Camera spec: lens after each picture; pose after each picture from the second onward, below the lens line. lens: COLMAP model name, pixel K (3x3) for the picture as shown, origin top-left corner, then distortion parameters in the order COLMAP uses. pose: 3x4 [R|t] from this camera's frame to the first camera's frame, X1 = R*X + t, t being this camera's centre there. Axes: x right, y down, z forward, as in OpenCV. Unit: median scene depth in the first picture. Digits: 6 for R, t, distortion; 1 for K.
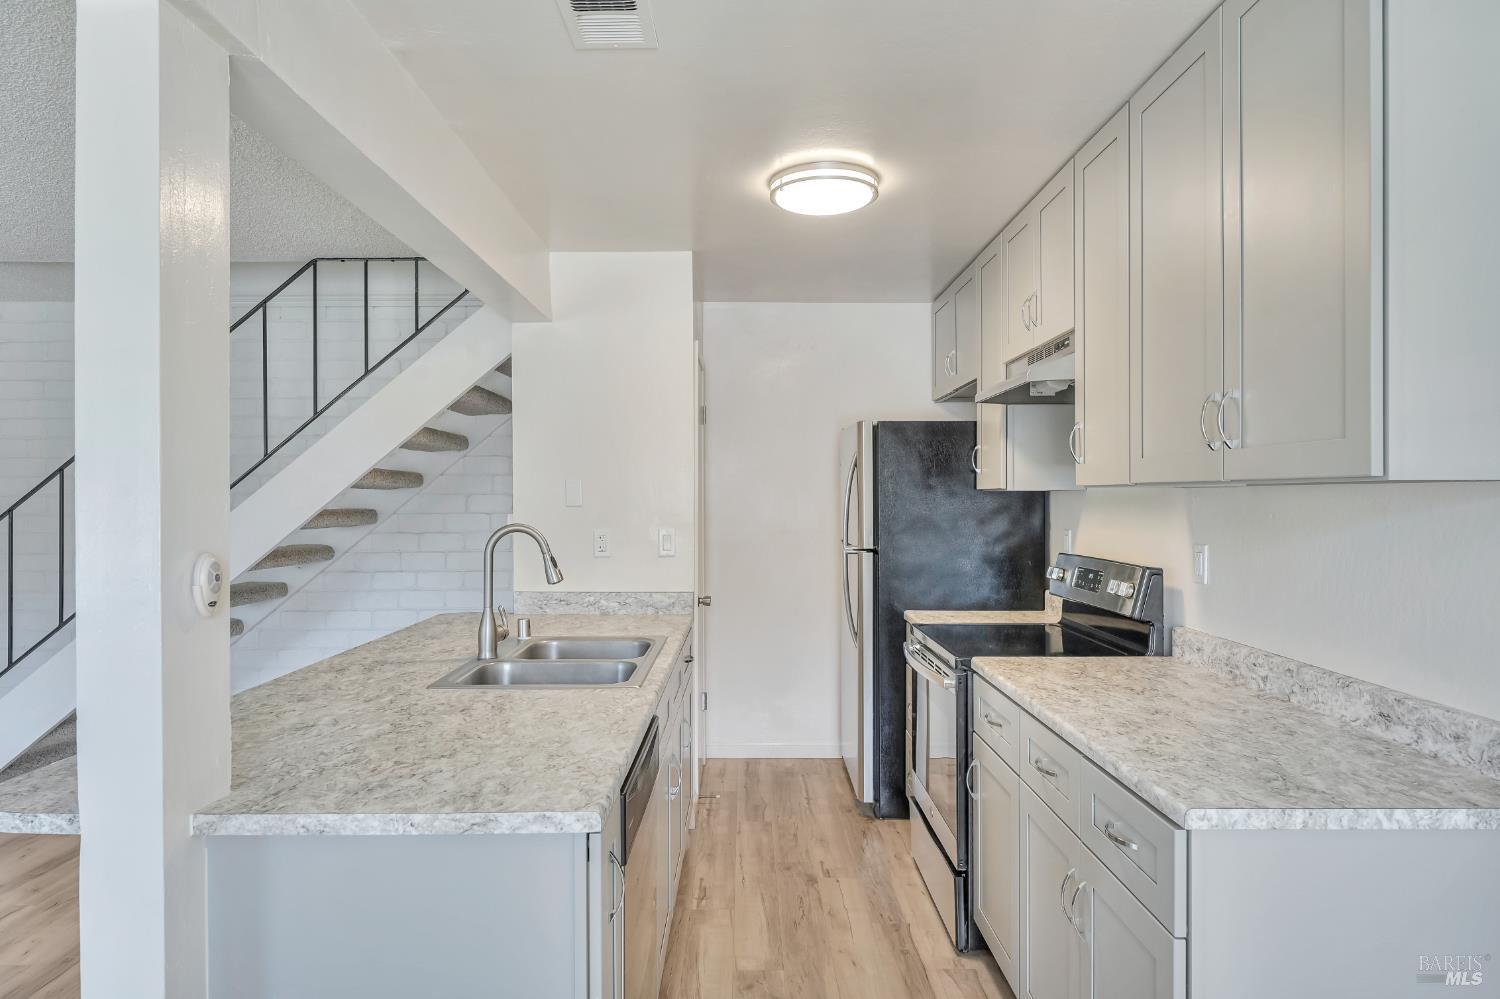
lens RADIAL K [[911.2, 0, 750.0], [0, 911.2, 499.5], [0, 0, 1]] dist [-0.000949, 0.001288]
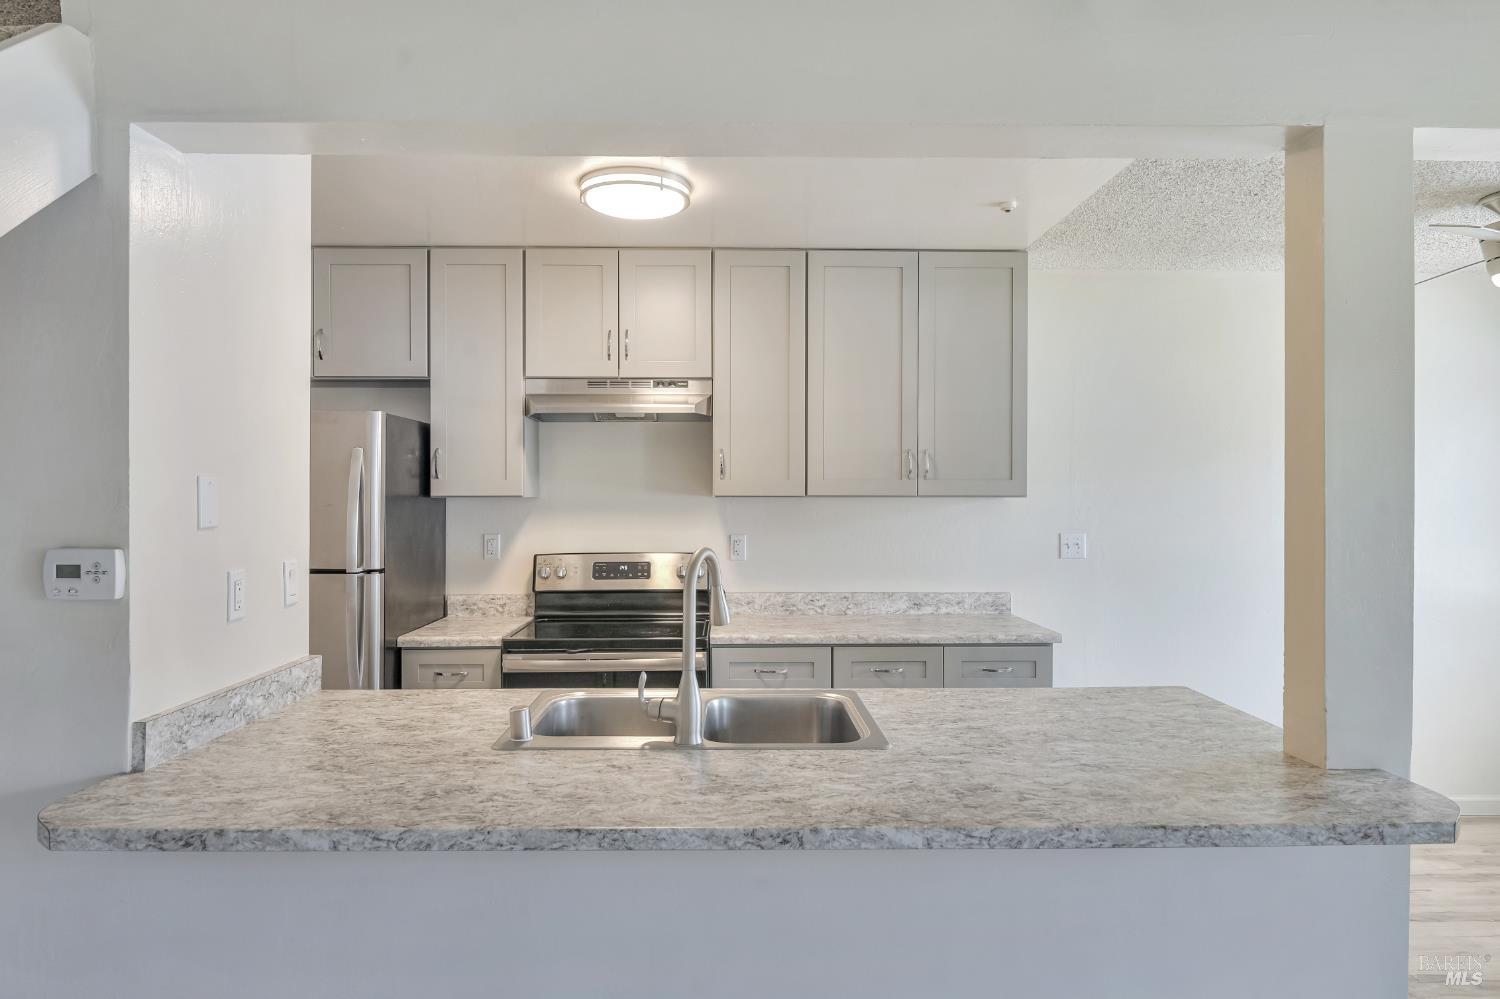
lens RADIAL K [[911.2, 0, 750.0], [0, 911.2, 499.5], [0, 0, 1]] dist [-0.000949, 0.001288]
pose [[-0.030180, -0.002441, 0.999542, -0.722736], [0.001680, 0.999995, 0.002493, -0.009889], [-0.999543, 0.001754, -0.030176, 0.717512]]
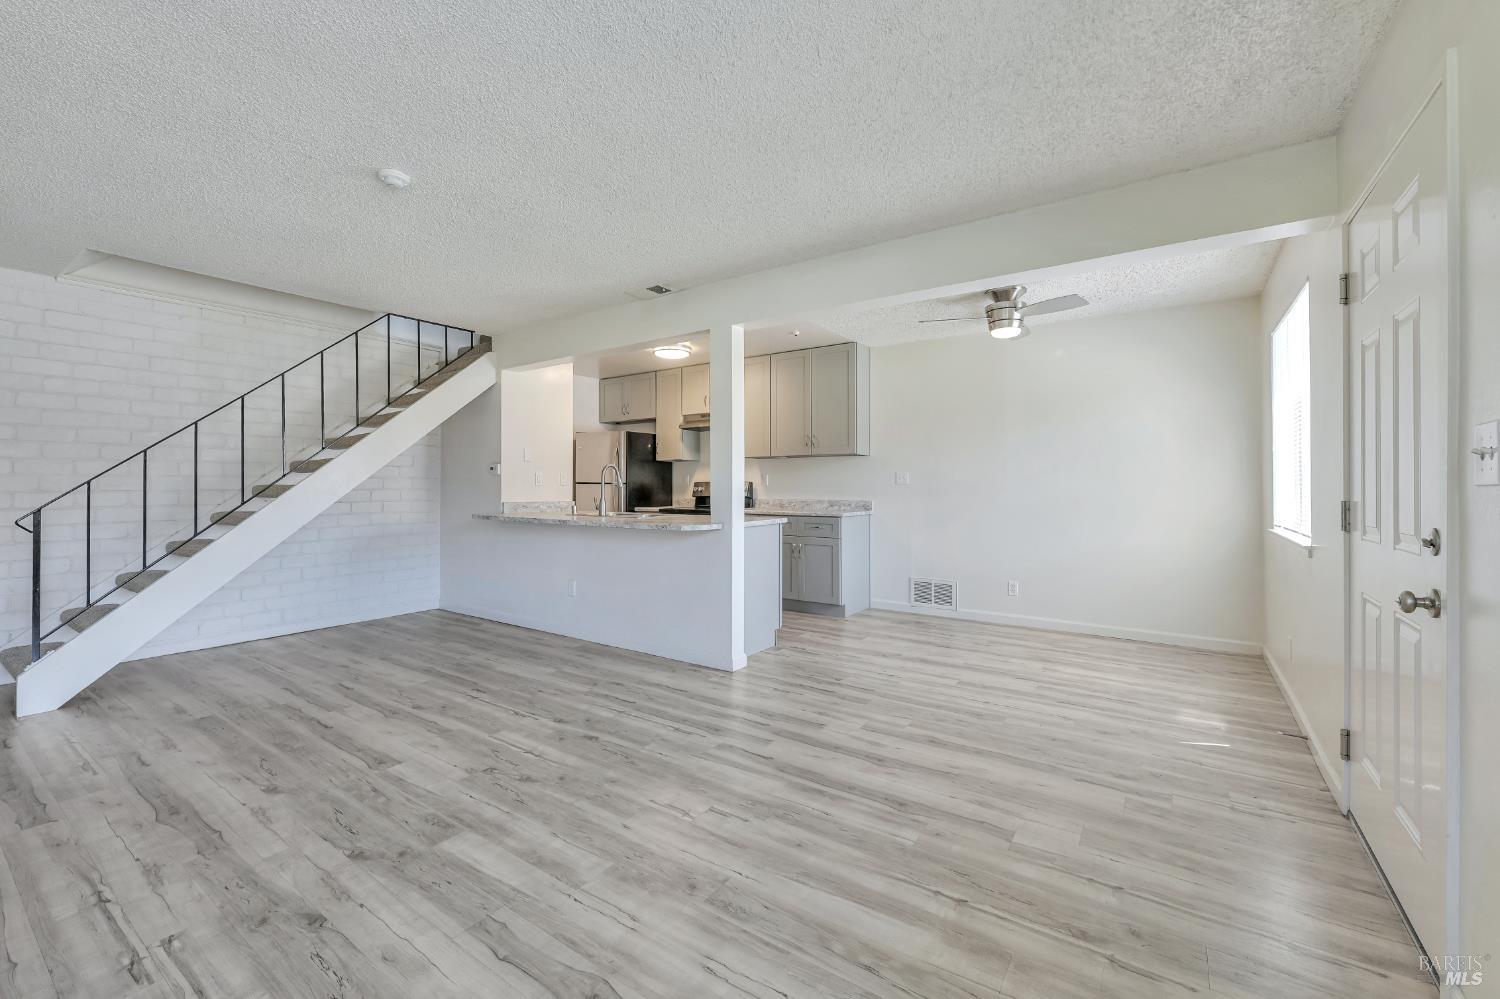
lens RADIAL K [[606.1, 0, 747.9], [0, 606.1, 494.5], [0, 0, 1]] dist [0.001300, 0.000471]
pose [[0.565544, -0.010879, 0.824646, -1.075595], [0.002214, 0.999929, 0.011673, 0.068871], [-0.824715, -0.004776, 0.565528, -0.219030]]
